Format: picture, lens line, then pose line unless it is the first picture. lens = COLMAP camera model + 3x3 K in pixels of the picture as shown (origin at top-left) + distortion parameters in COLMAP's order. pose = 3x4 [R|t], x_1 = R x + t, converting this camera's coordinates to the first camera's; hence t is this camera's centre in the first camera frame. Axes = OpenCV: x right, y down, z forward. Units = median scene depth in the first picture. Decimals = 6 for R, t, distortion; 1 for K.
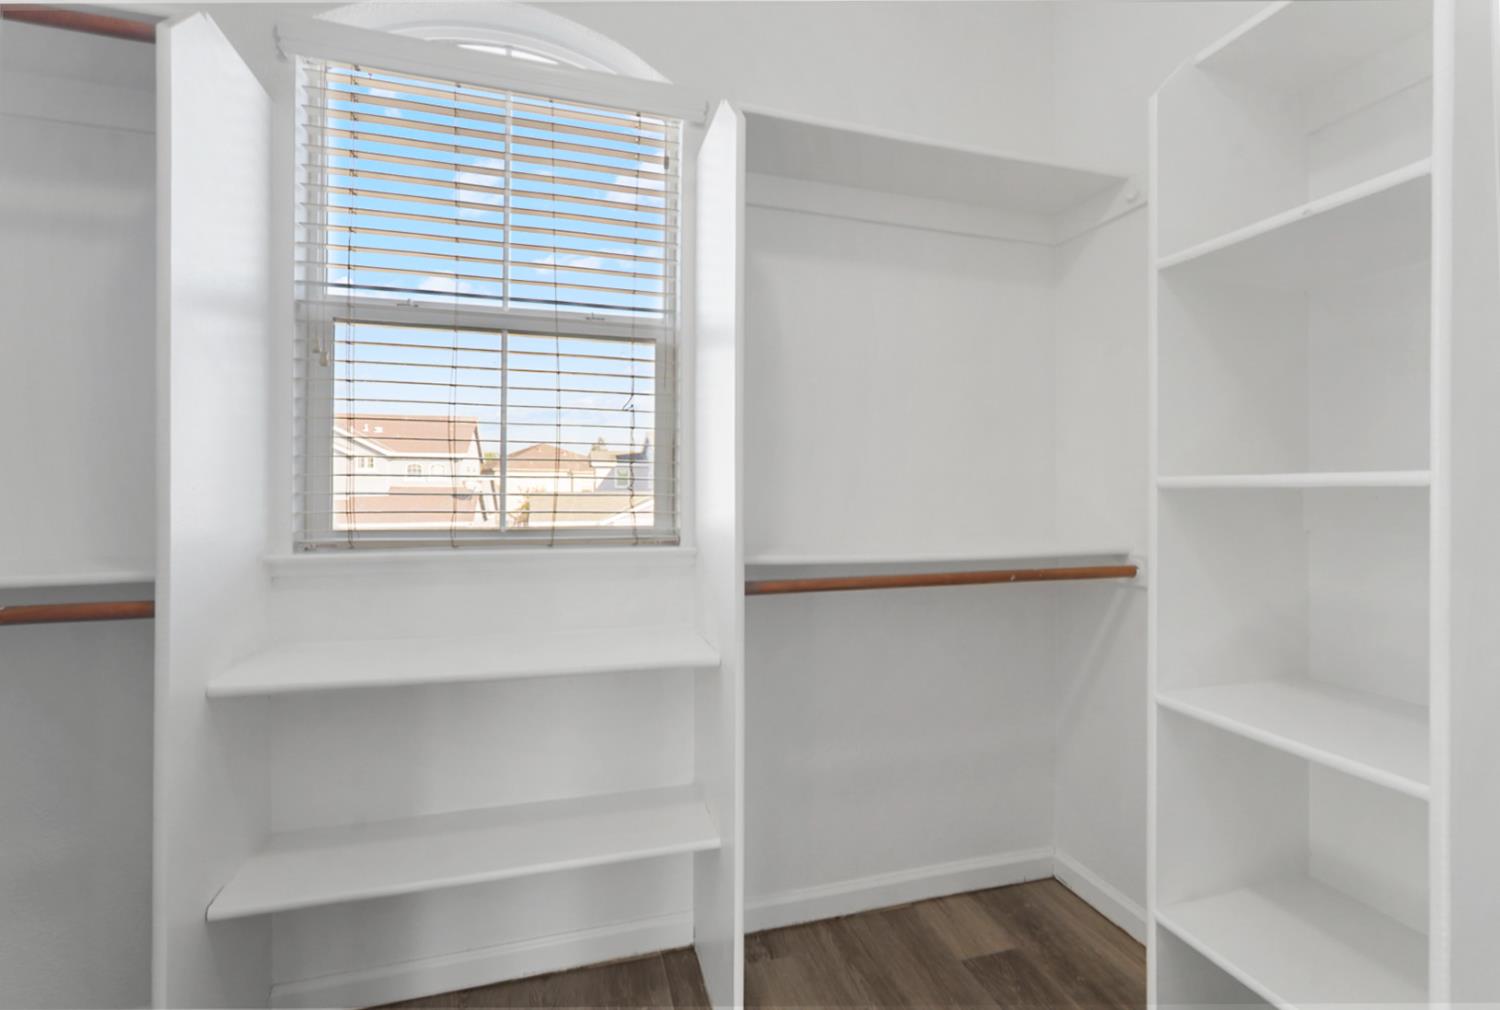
lens RADIAL K [[687.1, 0, 749.9], [0, 687.1, 490.1], [0, 0, 1]] dist [0.000164, 0.000008]
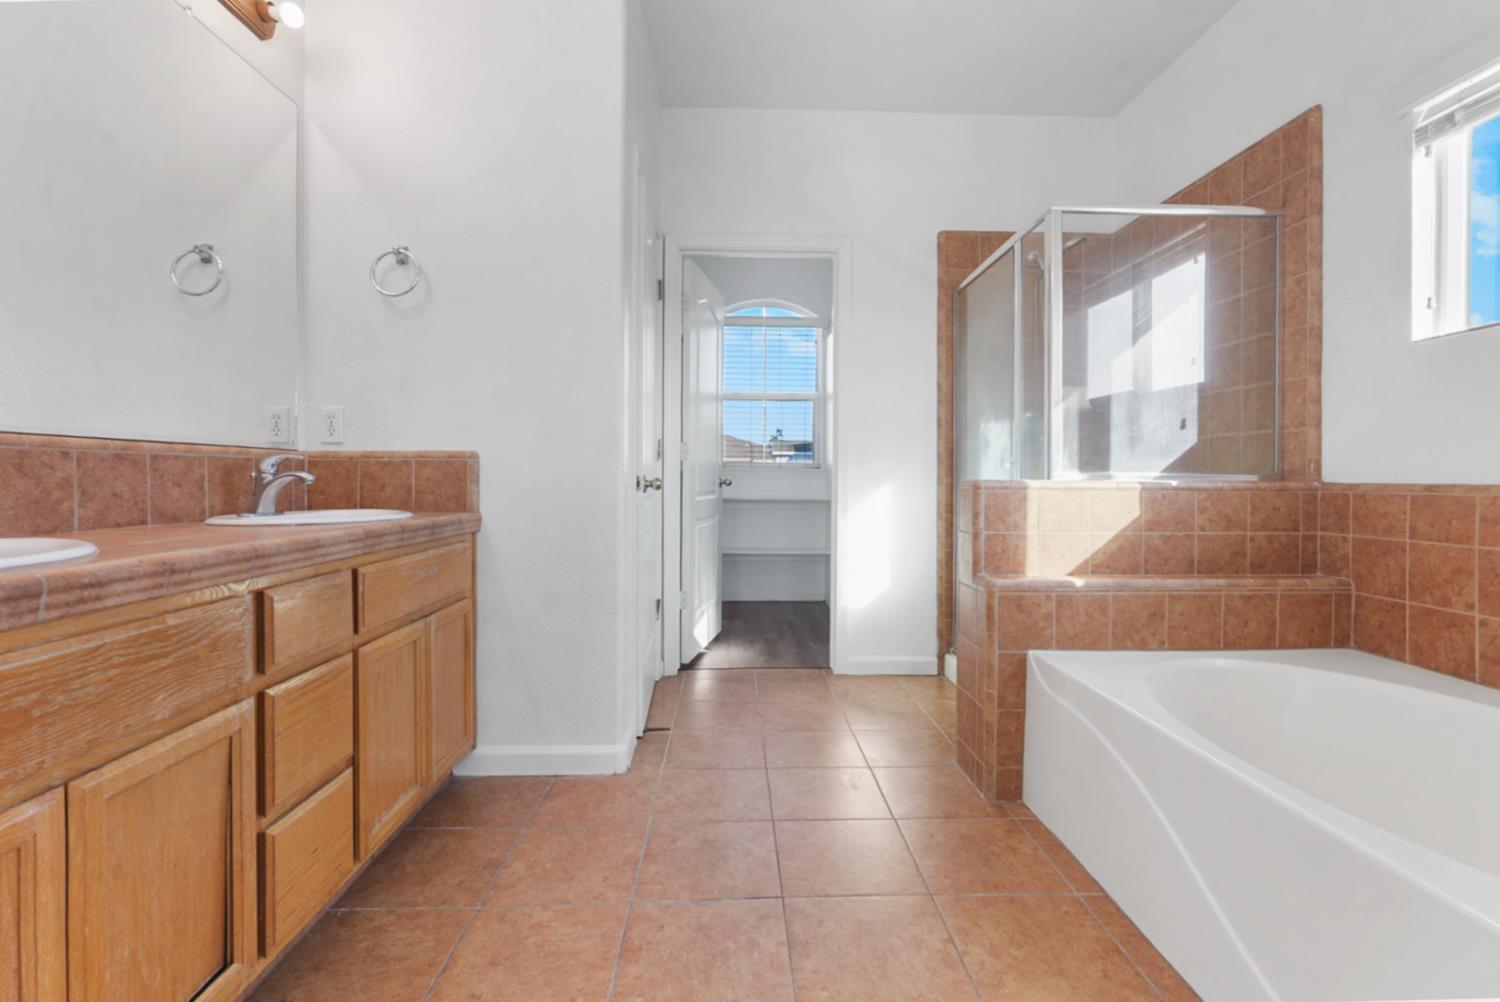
lens RADIAL K [[672.1, 0, 756.5], [0, 672.1, 482.4], [0, 0, 1]] dist [-0.004883, 0.000493]
pose [[0.969920, 0.003064, -0.243403, 0.354324], [-0.001859, 0.999985, 0.005180, 0.124805], [0.243415, -0.004571, 0.969911, -1.998275]]
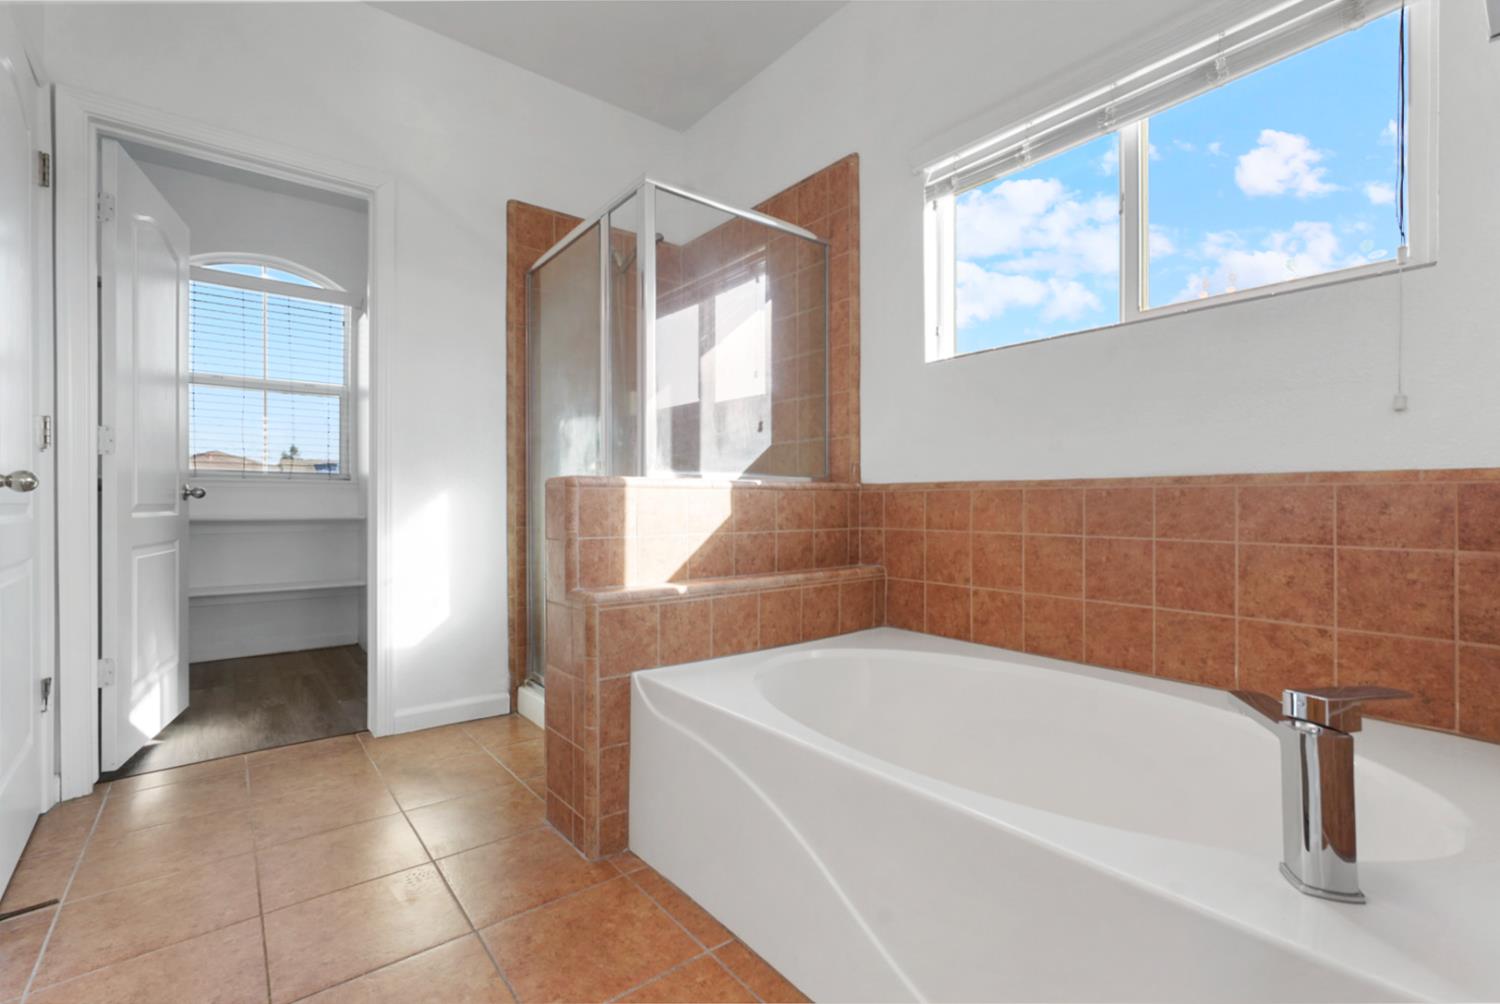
lens RADIAL K [[667.2, 0, 750.0], [0, 667.2, 502.0], [0, 0, 1]] dist [-0.021356, 0.010856]
pose [[0.924040, -0.004828, 0.382264, 0.313419], [0.005207, 0.999986, 0.000042, 0.166603], [-0.382259, 0.001952, 0.924053, -1.749512]]
